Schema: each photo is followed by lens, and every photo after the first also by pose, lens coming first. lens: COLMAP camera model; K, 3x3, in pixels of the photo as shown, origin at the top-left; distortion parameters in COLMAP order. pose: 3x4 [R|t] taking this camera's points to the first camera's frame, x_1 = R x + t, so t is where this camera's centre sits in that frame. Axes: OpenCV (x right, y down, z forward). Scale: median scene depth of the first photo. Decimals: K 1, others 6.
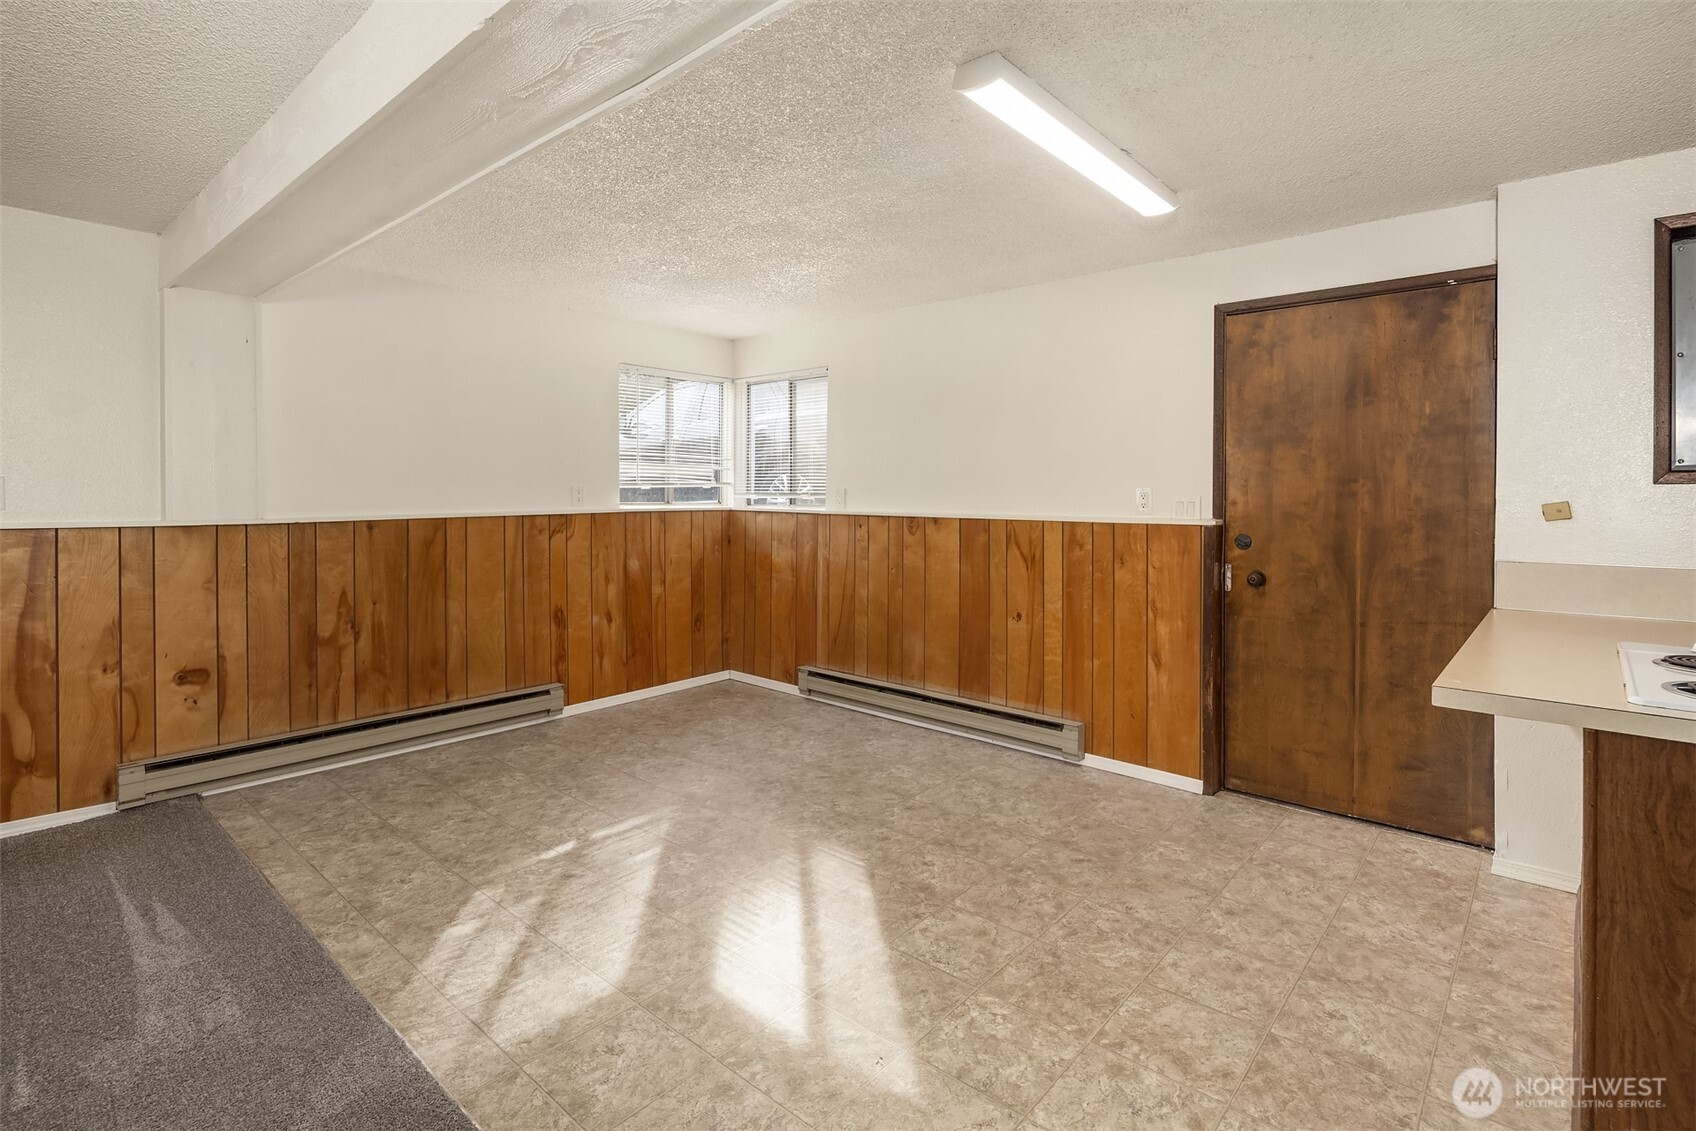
lens RADIAL K [[821.5, 0, 857.9], [0, 821.5, 491.7], [0, 0, 1]] dist [0.000683, -0.001580]
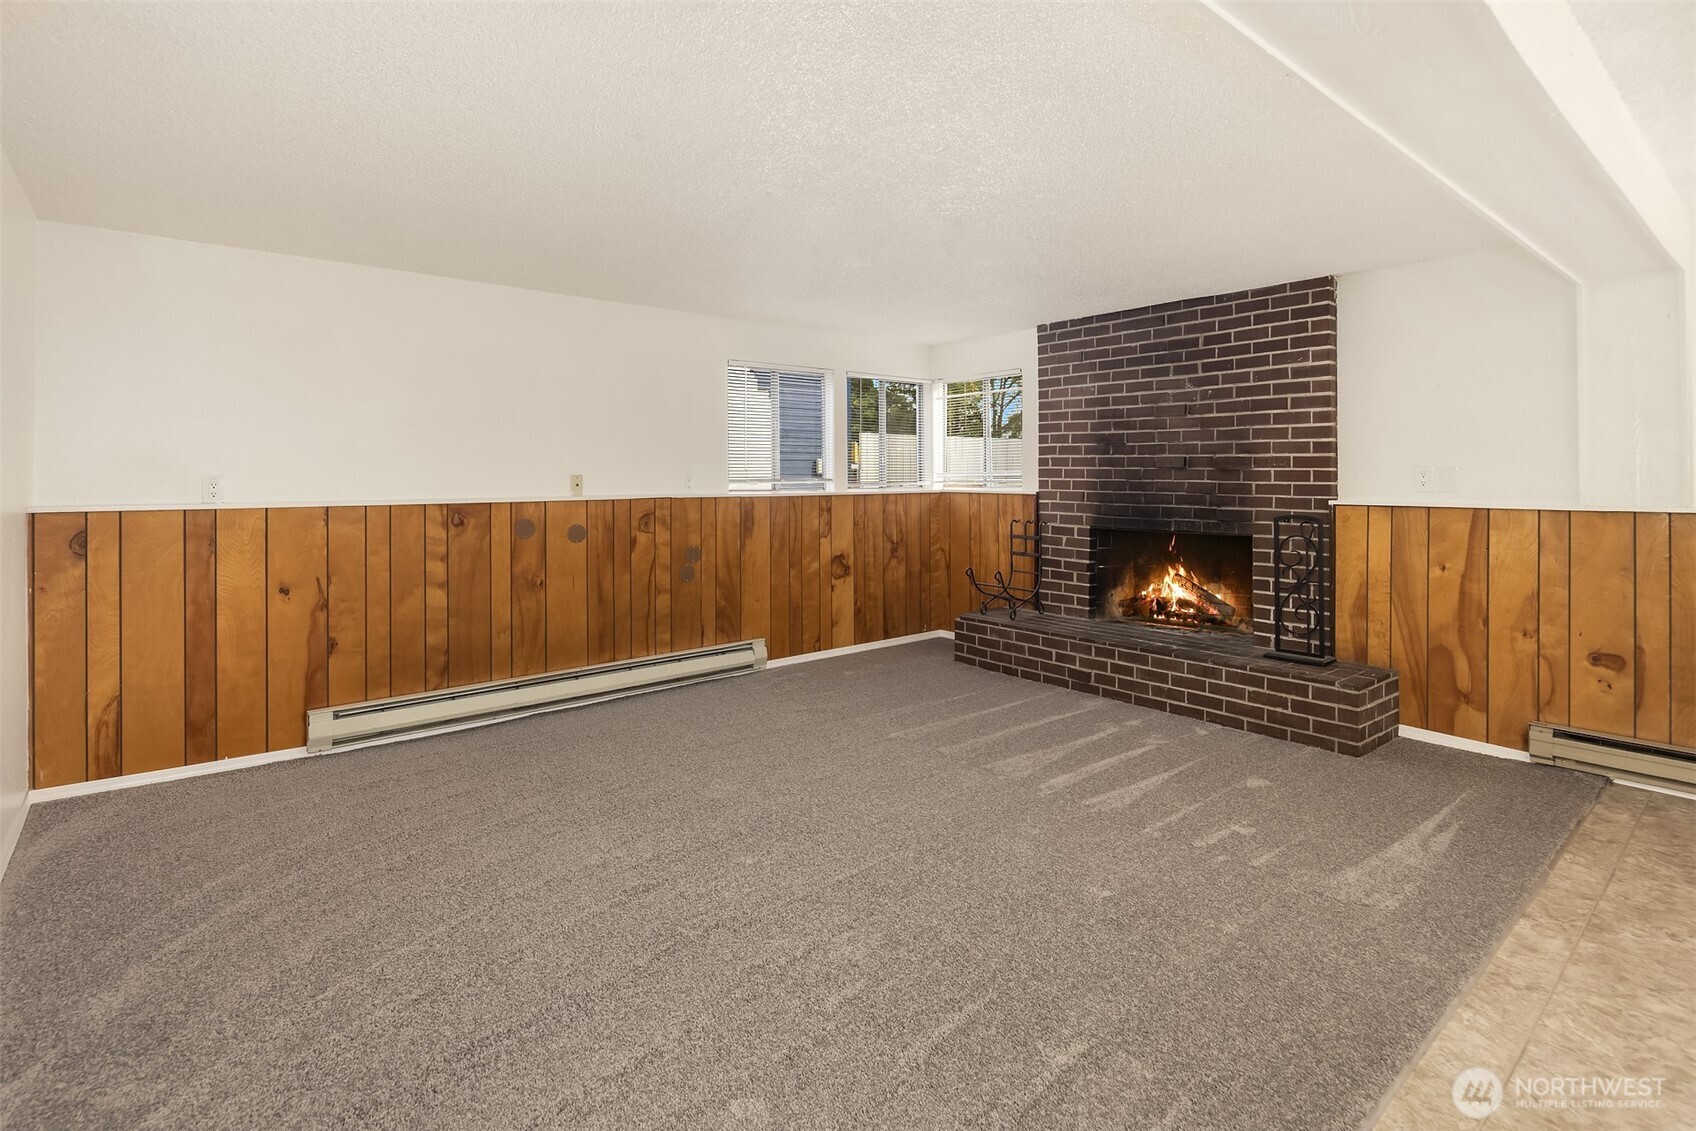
lens RADIAL K [[821.6, 0, 845.2], [0, 821.6, 476.1], [0, 0, 1]] dist [-0.000999, -0.000504]
pose [[-0.157671, -0.004401, -0.987482, 0.315650], [0.000950, 0.999989, -0.004609, 0.001407], [0.987491, -0.001665, -0.157665, 0.217991]]
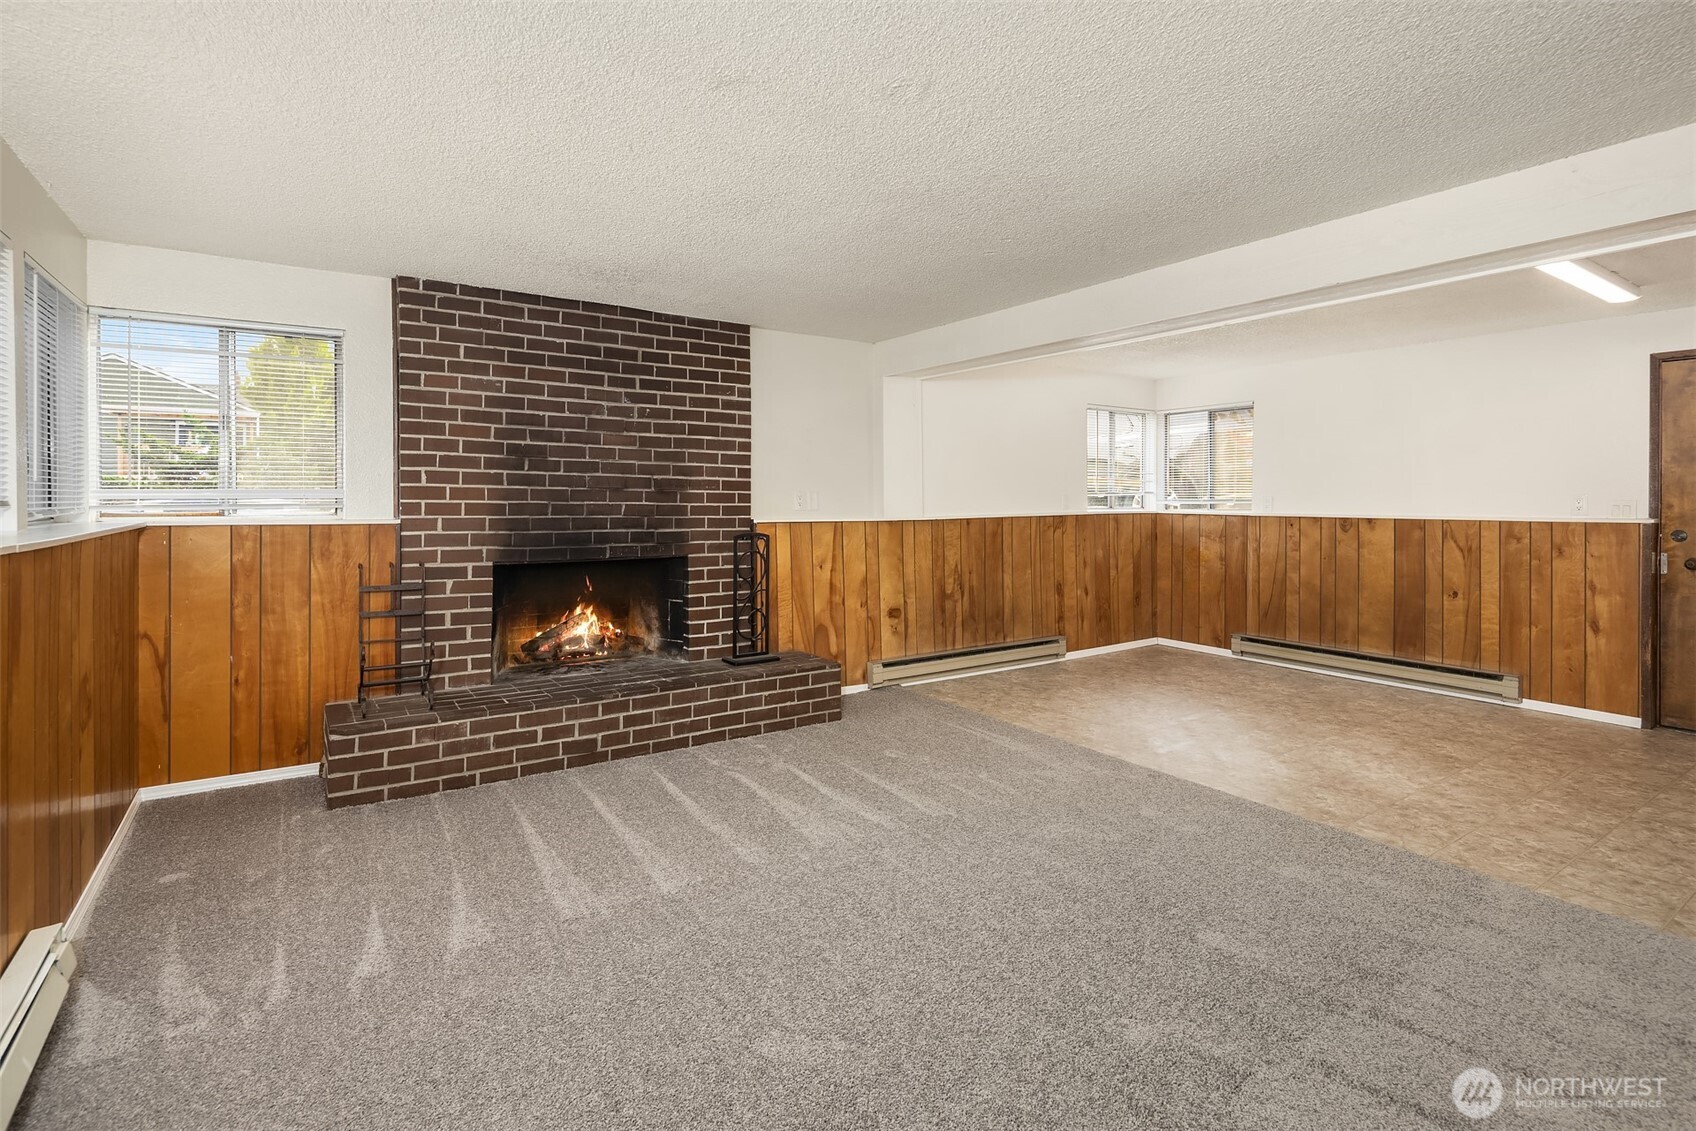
lens RADIAL K [[828.1, 0, 850.6], [0, 828.1, 502.3], [0, 0, 1]] dist [0.019849, -0.013479]
pose [[0.969238, -0.002035, -0.246116, -0.457329], [0.002758, 0.999993, 0.002590, 0.000537], [0.246109, -0.003189, 0.969237, -0.576268]]
